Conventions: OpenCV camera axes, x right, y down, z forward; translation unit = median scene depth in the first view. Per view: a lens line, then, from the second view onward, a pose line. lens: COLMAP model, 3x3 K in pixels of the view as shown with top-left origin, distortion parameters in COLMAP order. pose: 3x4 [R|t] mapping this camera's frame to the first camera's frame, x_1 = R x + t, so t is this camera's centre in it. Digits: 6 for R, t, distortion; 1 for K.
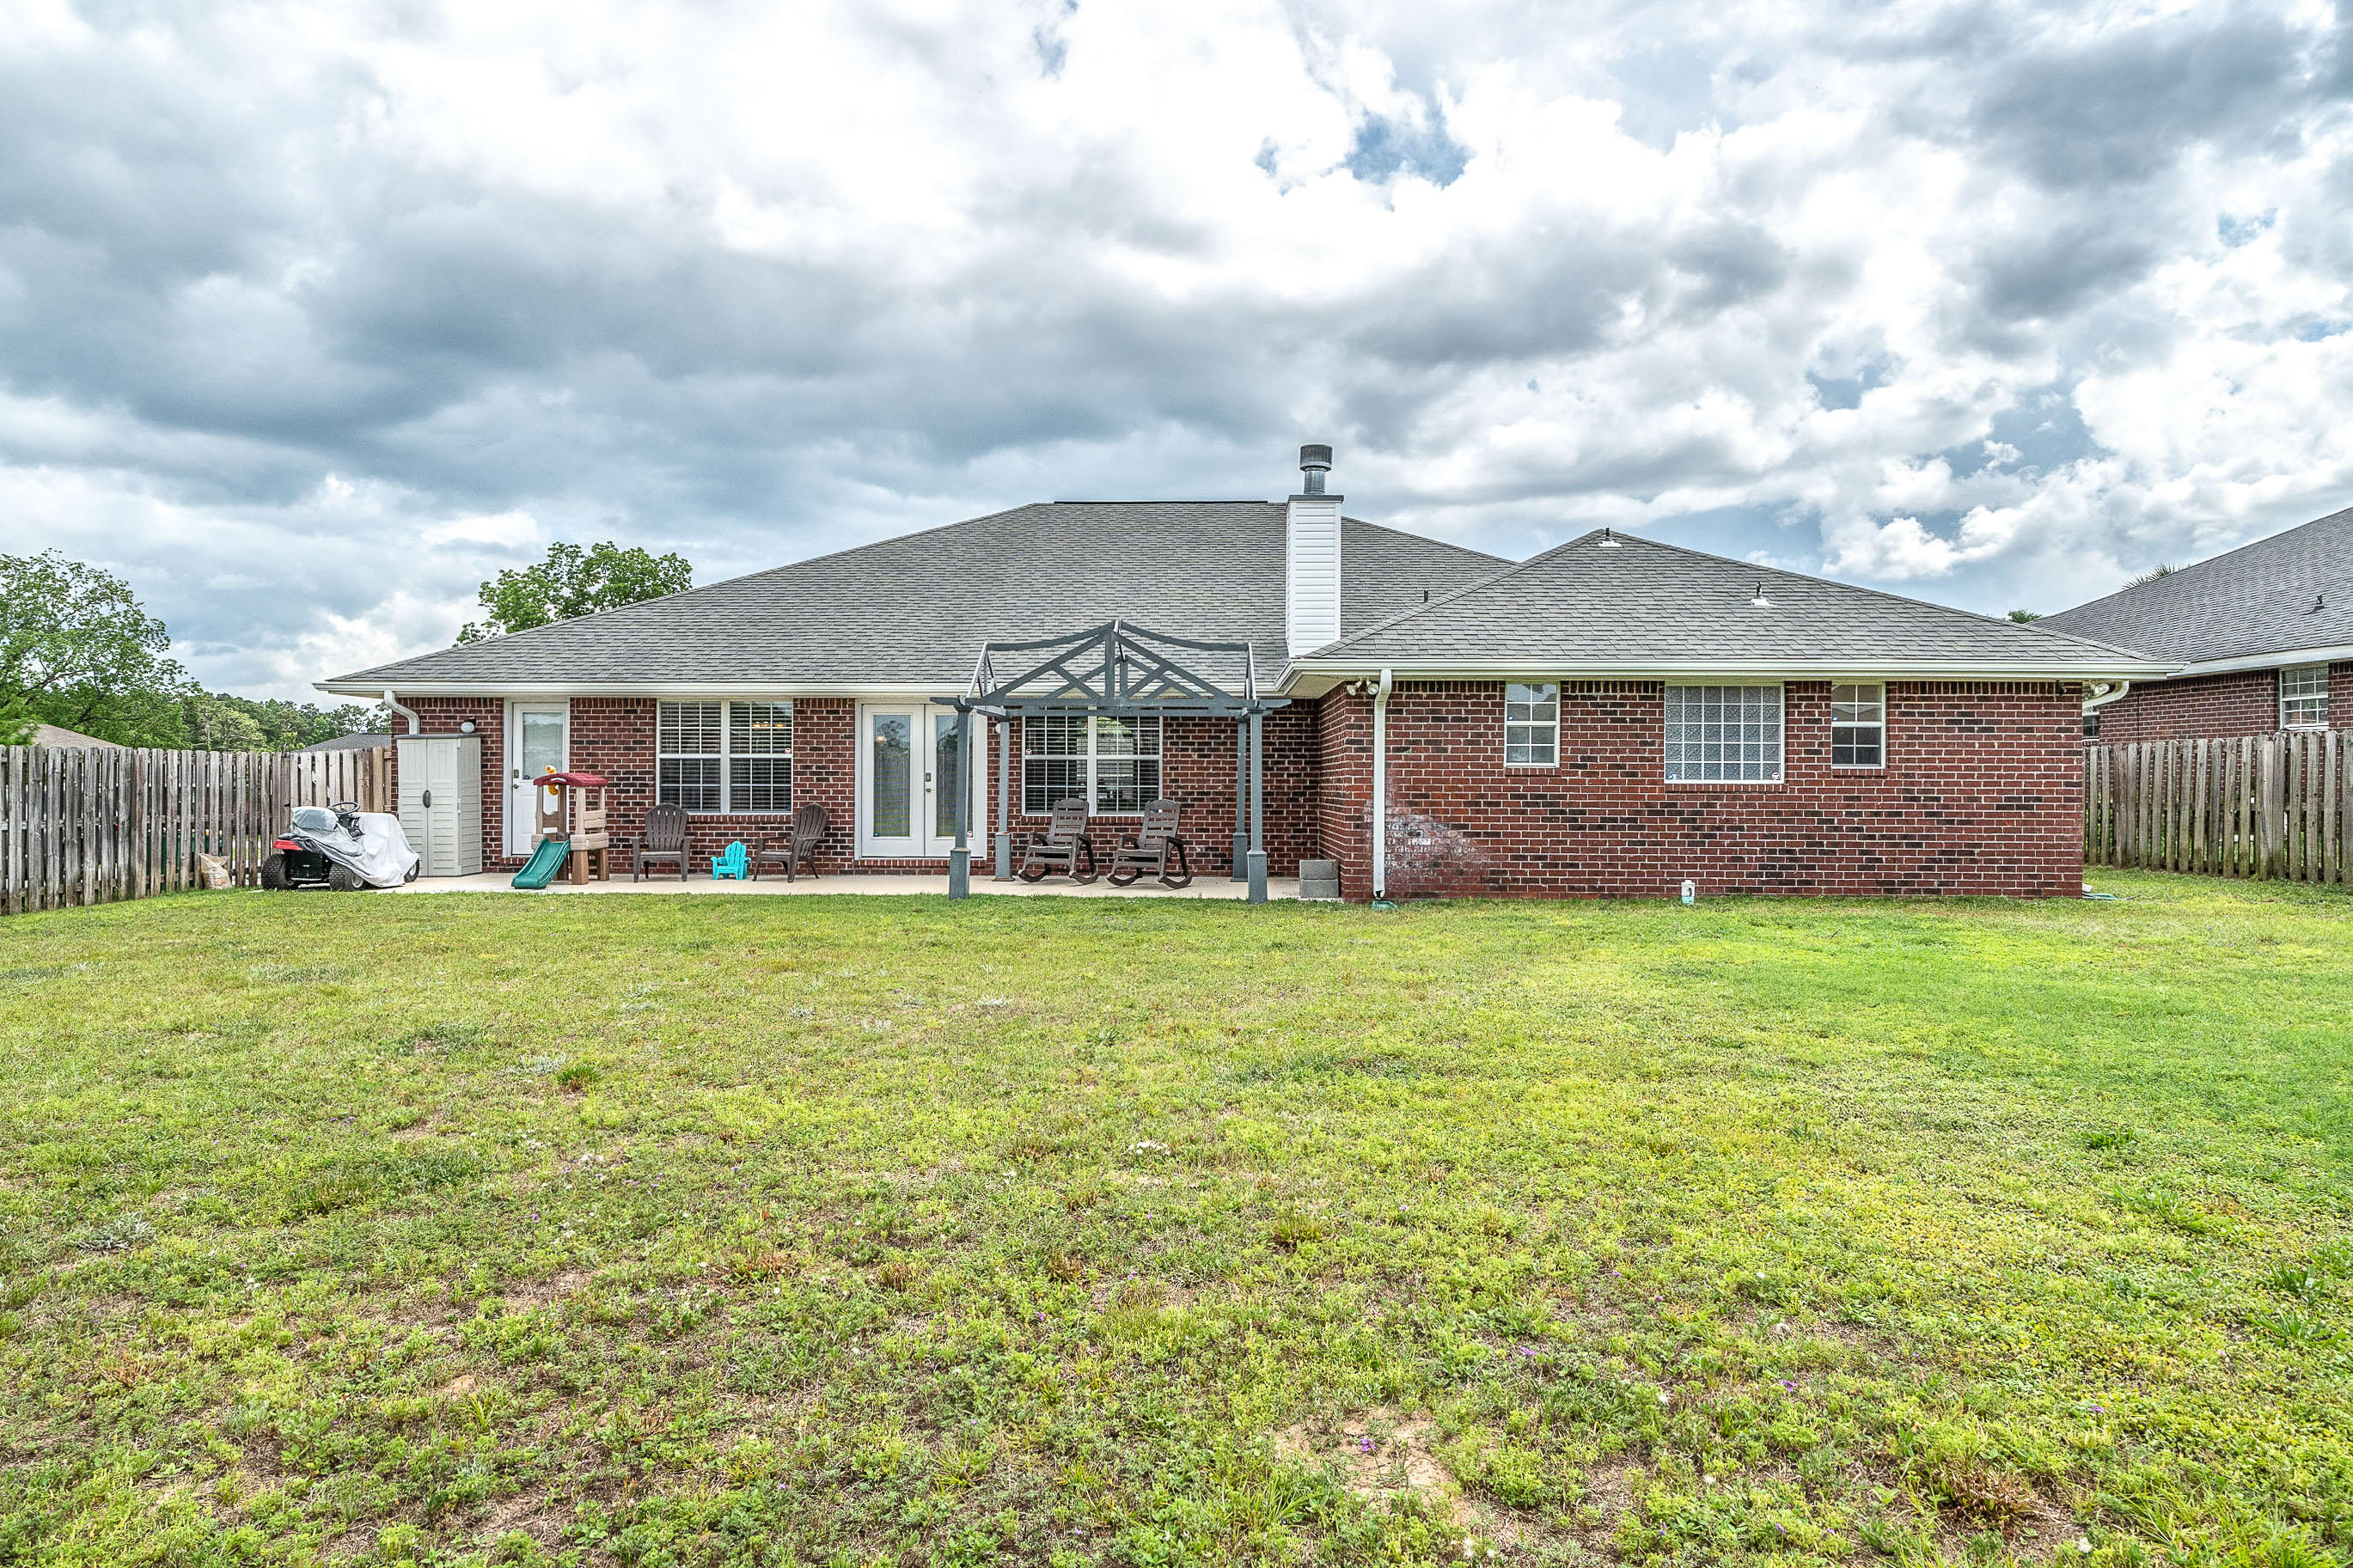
lens RADIAL K [[1271.7, 0, 1158.4], [0, 1271.7, 782.7], [0, 0, 1]] dist [-0.001372, -0.000685]
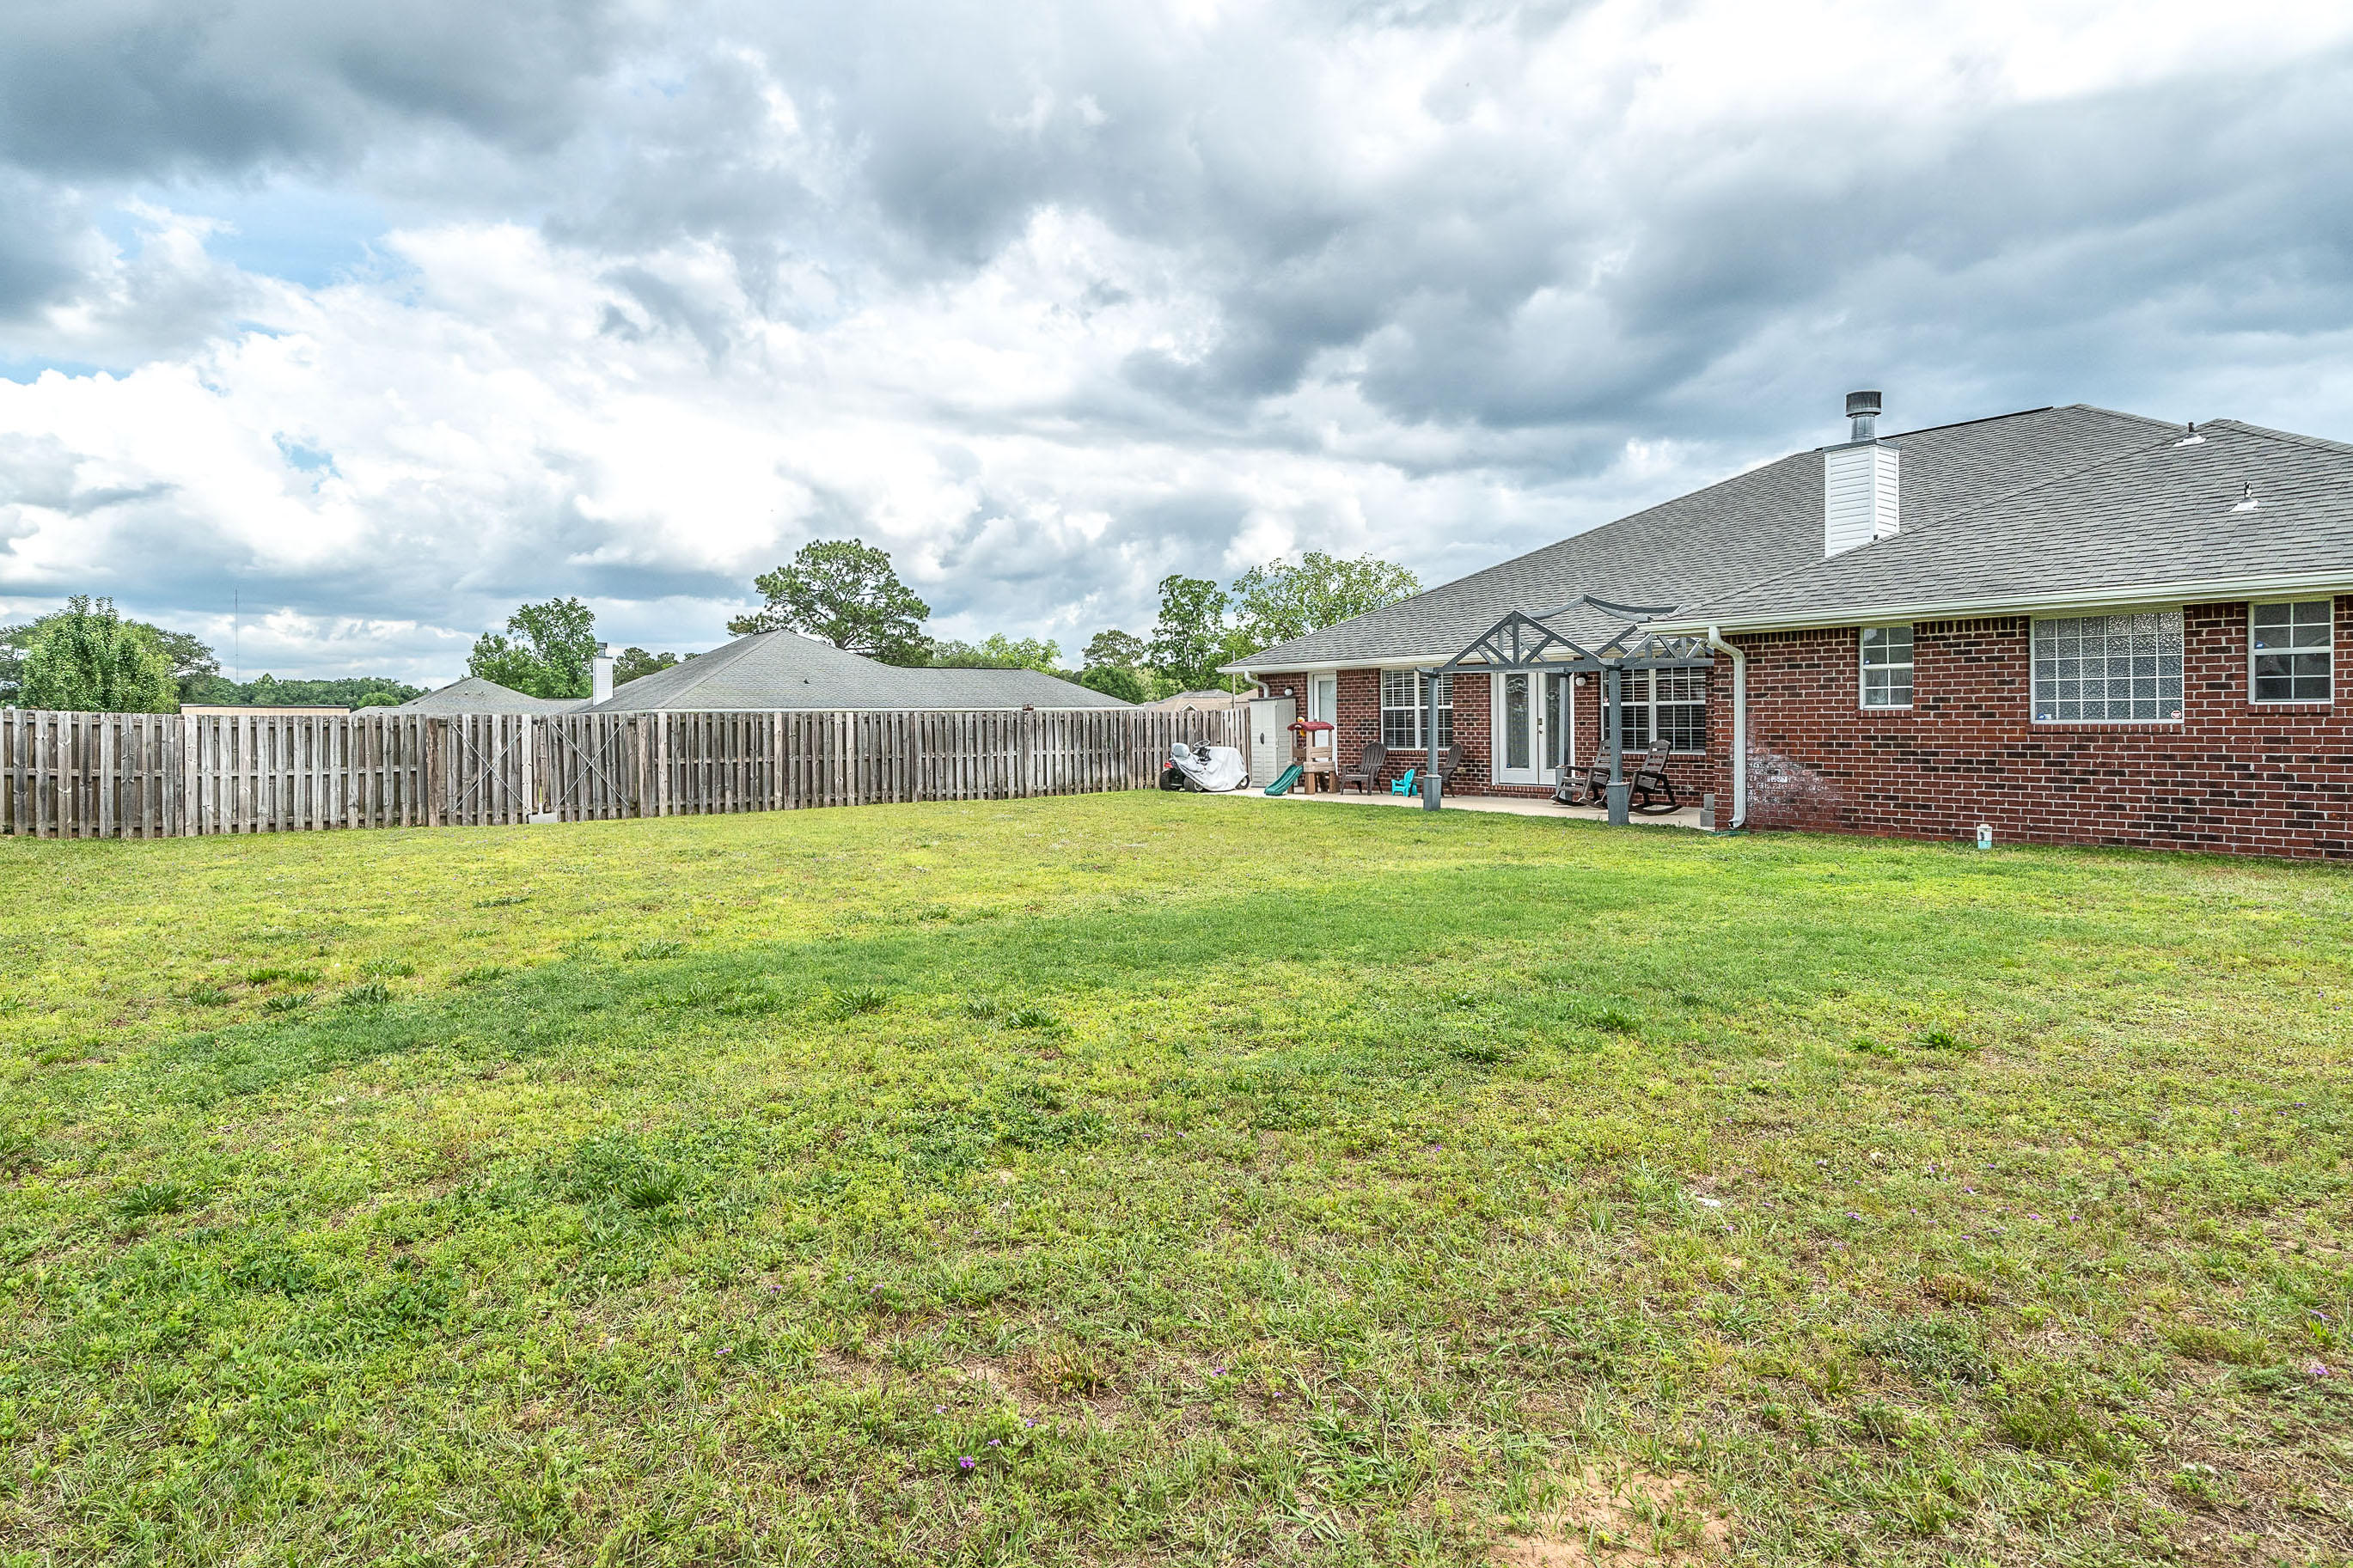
lens RADIAL K [[1300.4, 0, 1172.9], [0, 1300.4, 714.6], [0, 0, 1]] dist [-0.001903, -0.000451]
pose [[0.606084, -0.013660, -0.795283, 0.777527], [0.011201, 0.999900, -0.008639, -0.005218], [0.795322, -0.003672, 0.606176, -0.091462]]
